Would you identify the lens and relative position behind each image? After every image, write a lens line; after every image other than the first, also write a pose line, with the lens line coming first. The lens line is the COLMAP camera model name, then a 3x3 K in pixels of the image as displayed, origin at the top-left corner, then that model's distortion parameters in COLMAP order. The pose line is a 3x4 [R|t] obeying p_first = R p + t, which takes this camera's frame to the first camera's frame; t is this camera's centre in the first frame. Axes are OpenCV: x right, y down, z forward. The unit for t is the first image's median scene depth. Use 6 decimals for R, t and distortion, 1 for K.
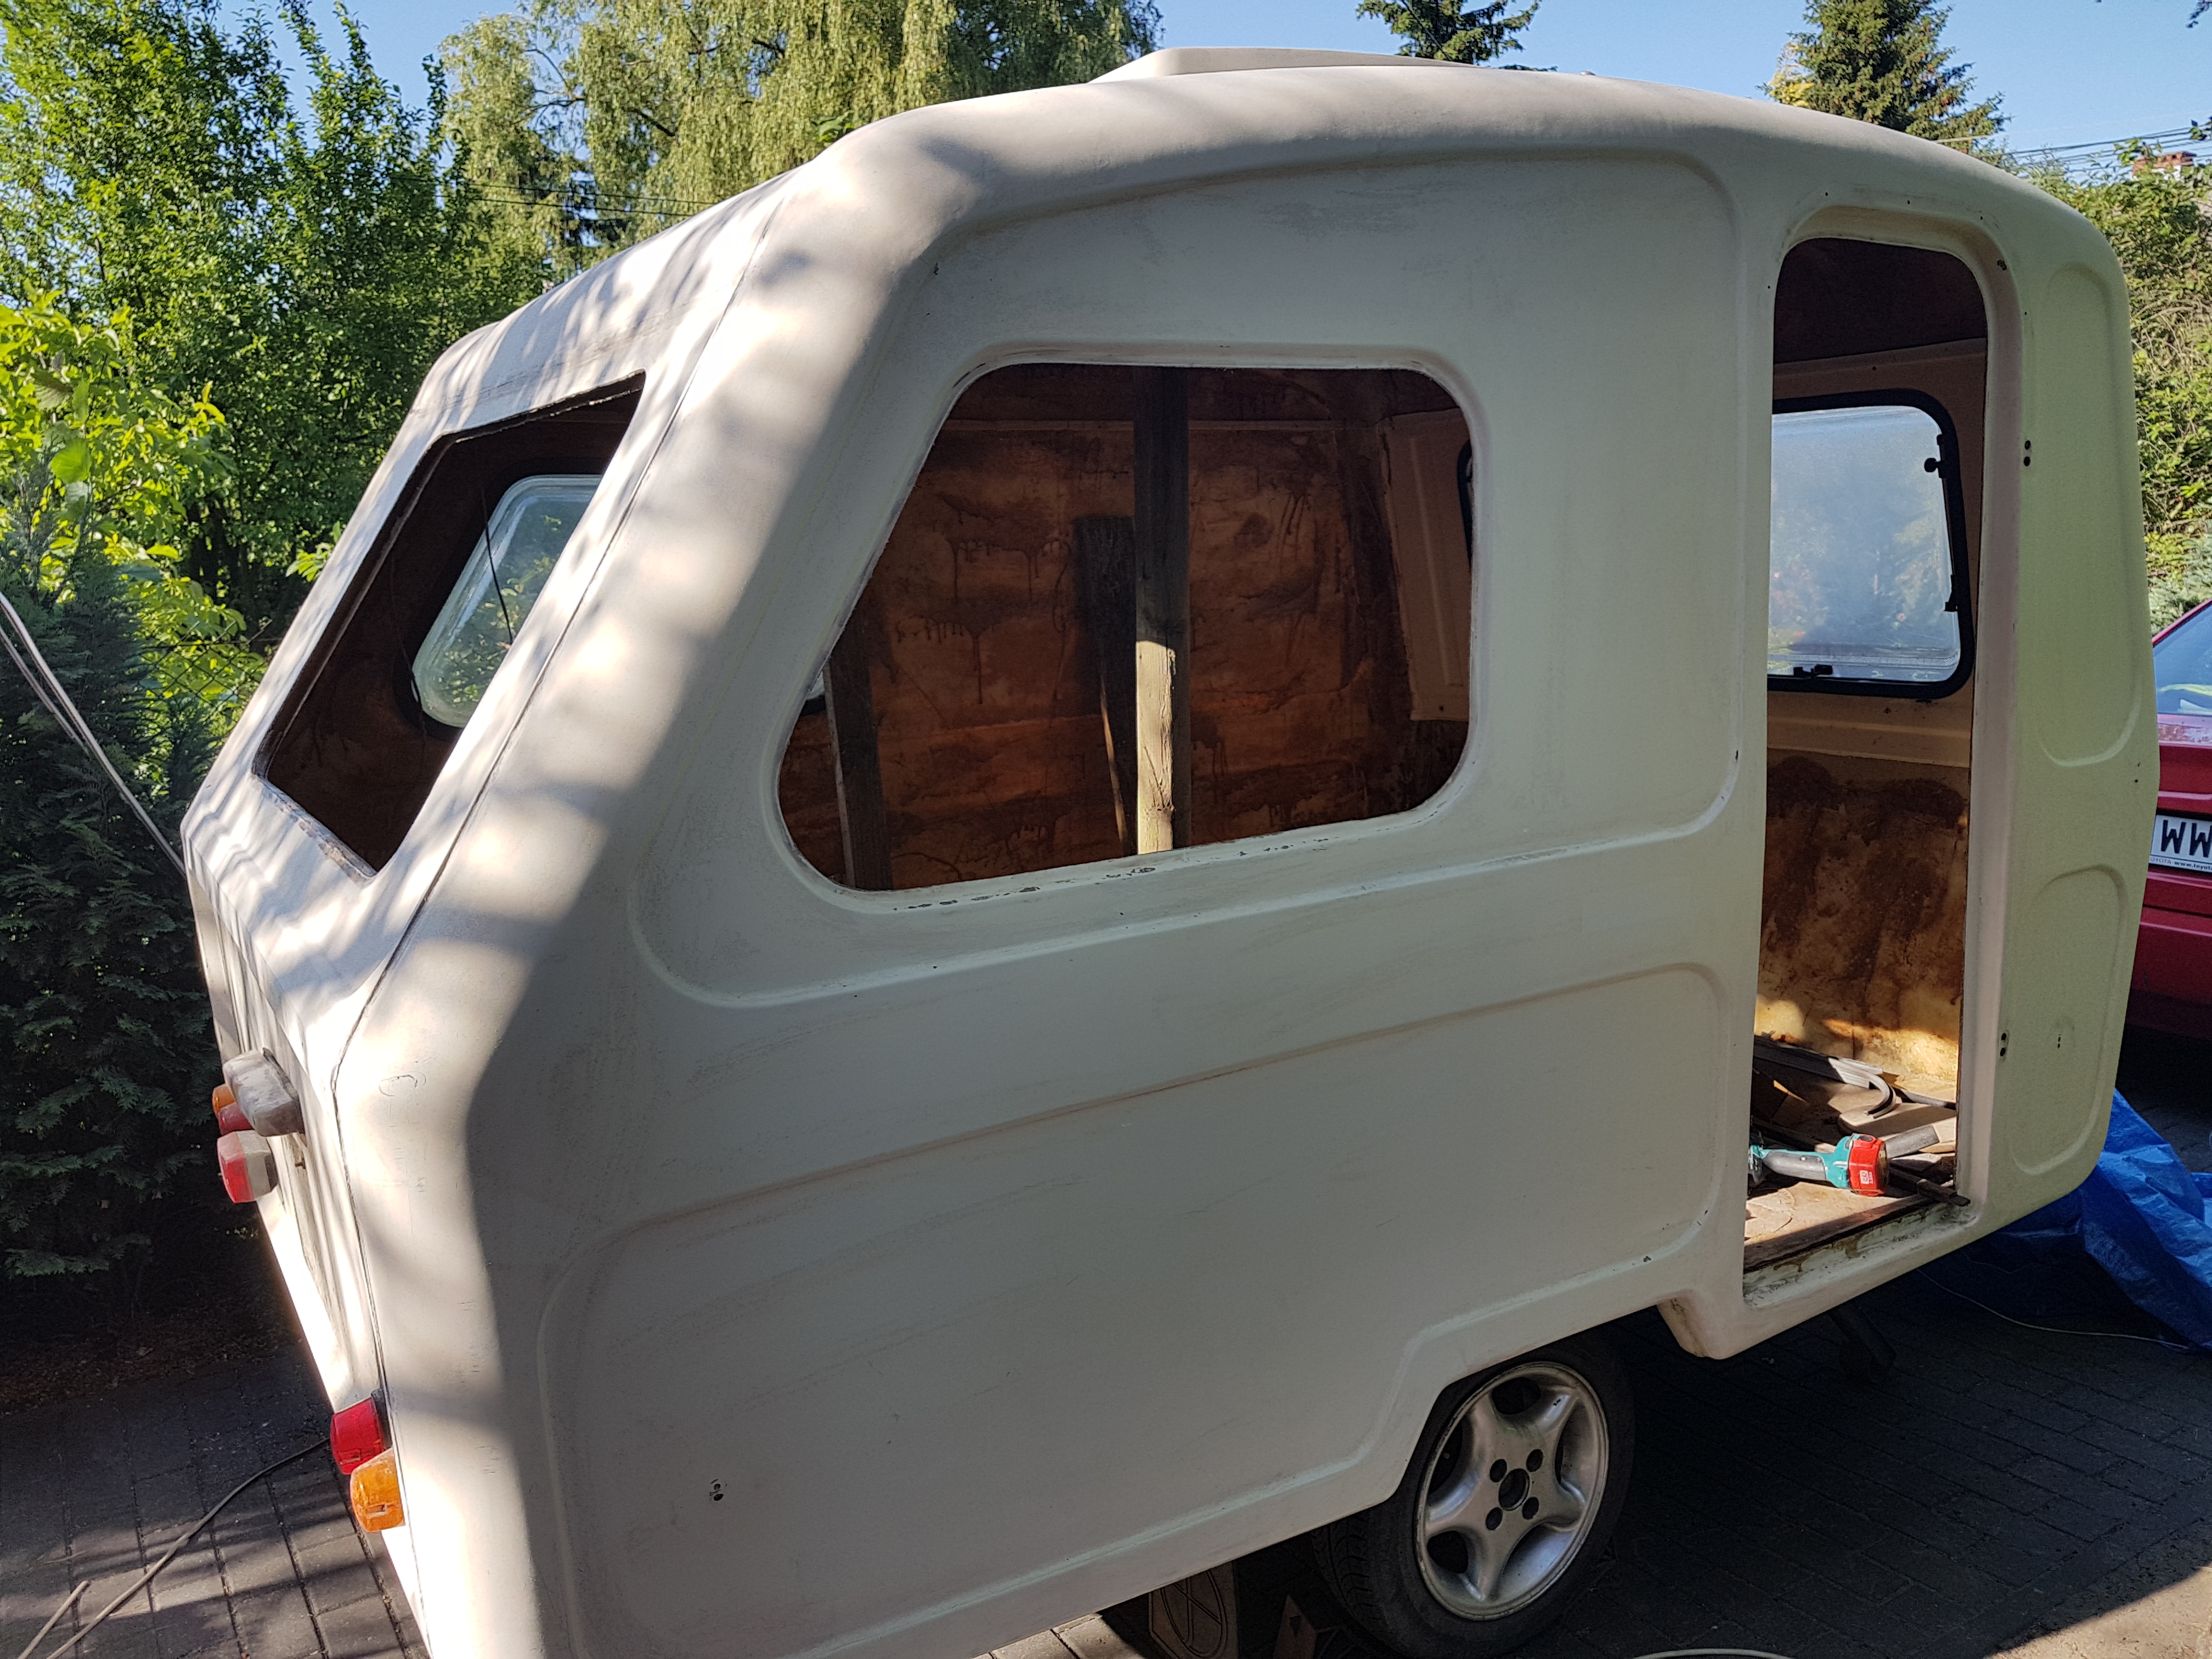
lens RADIAL K [[1901.6, 0, 1104.7], [0, 1901.6, 827.5], [0, 0, 1]] dist [0.019641, 0.002214]
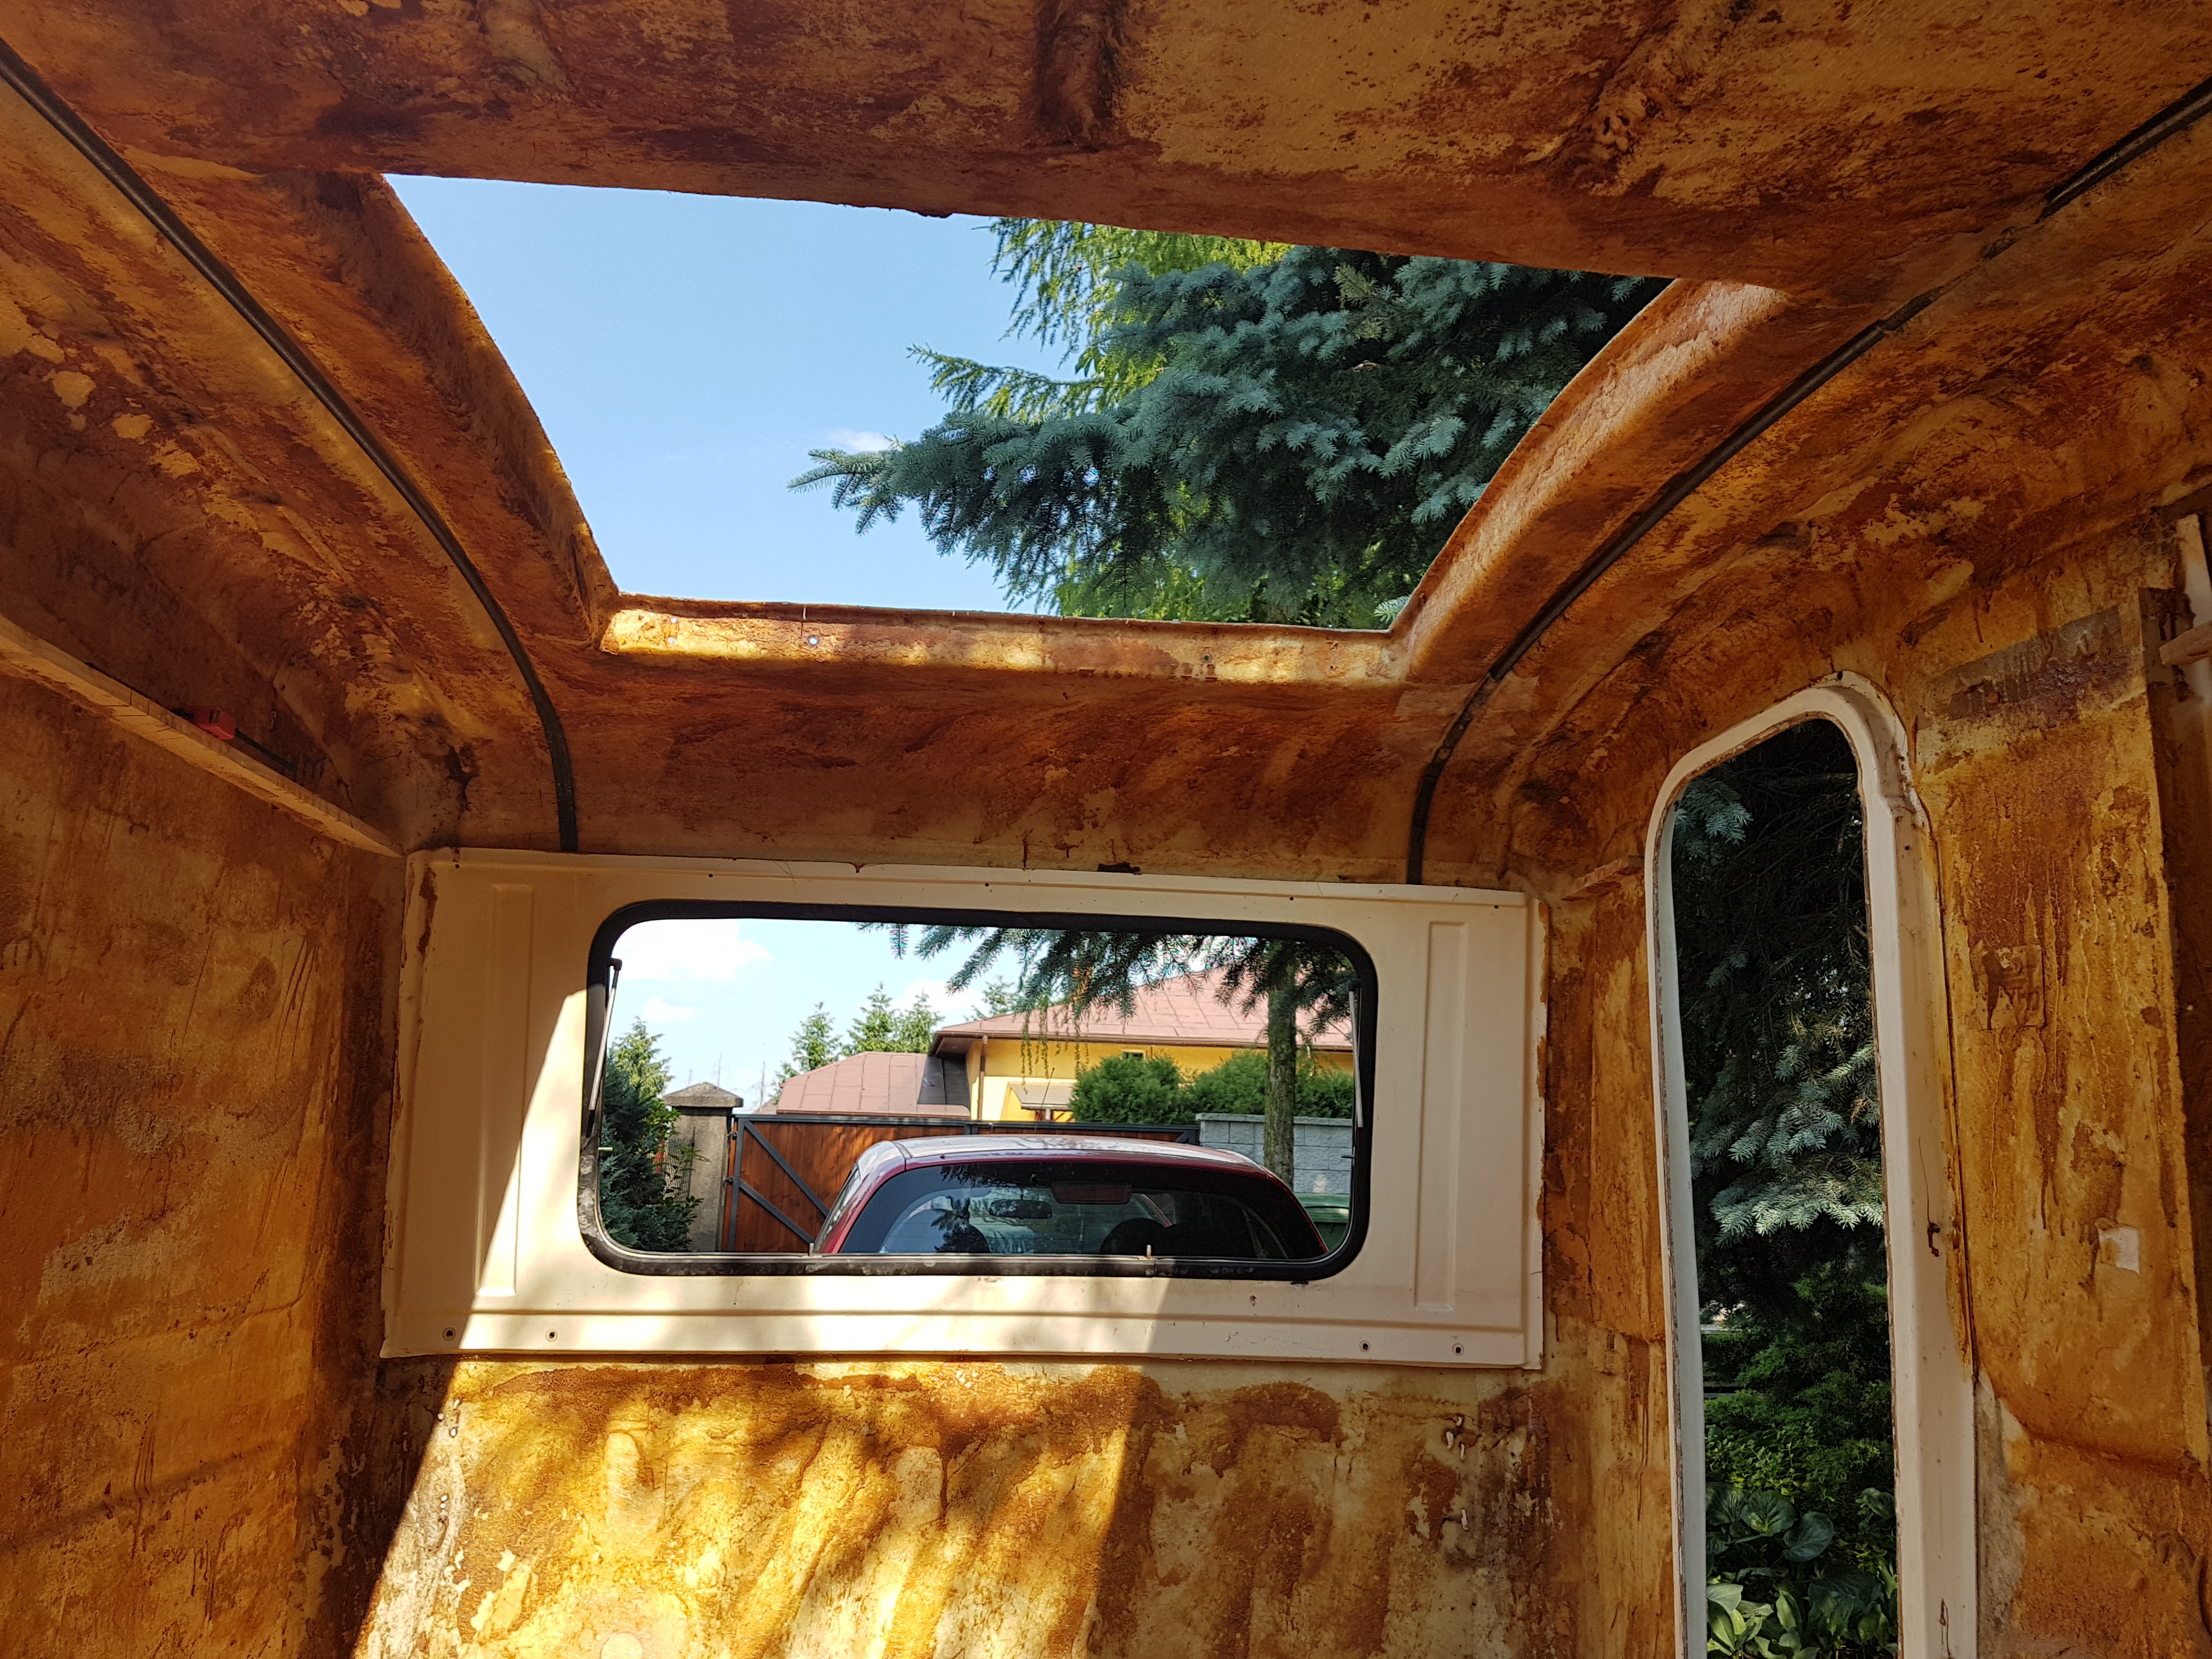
lens RADIAL K [[1901.6, 0, 1106.7], [0, 1901.6, 837.4], [0, 0, 1]] dist [0.019641, 0.002214]
pose [[0.431314, 0.216681, 0.875796, -0.354174], [0.108661, 0.951189, -0.288848, -0.019136], [-0.895635, 0.219749, 0.386716, 0.677152]]
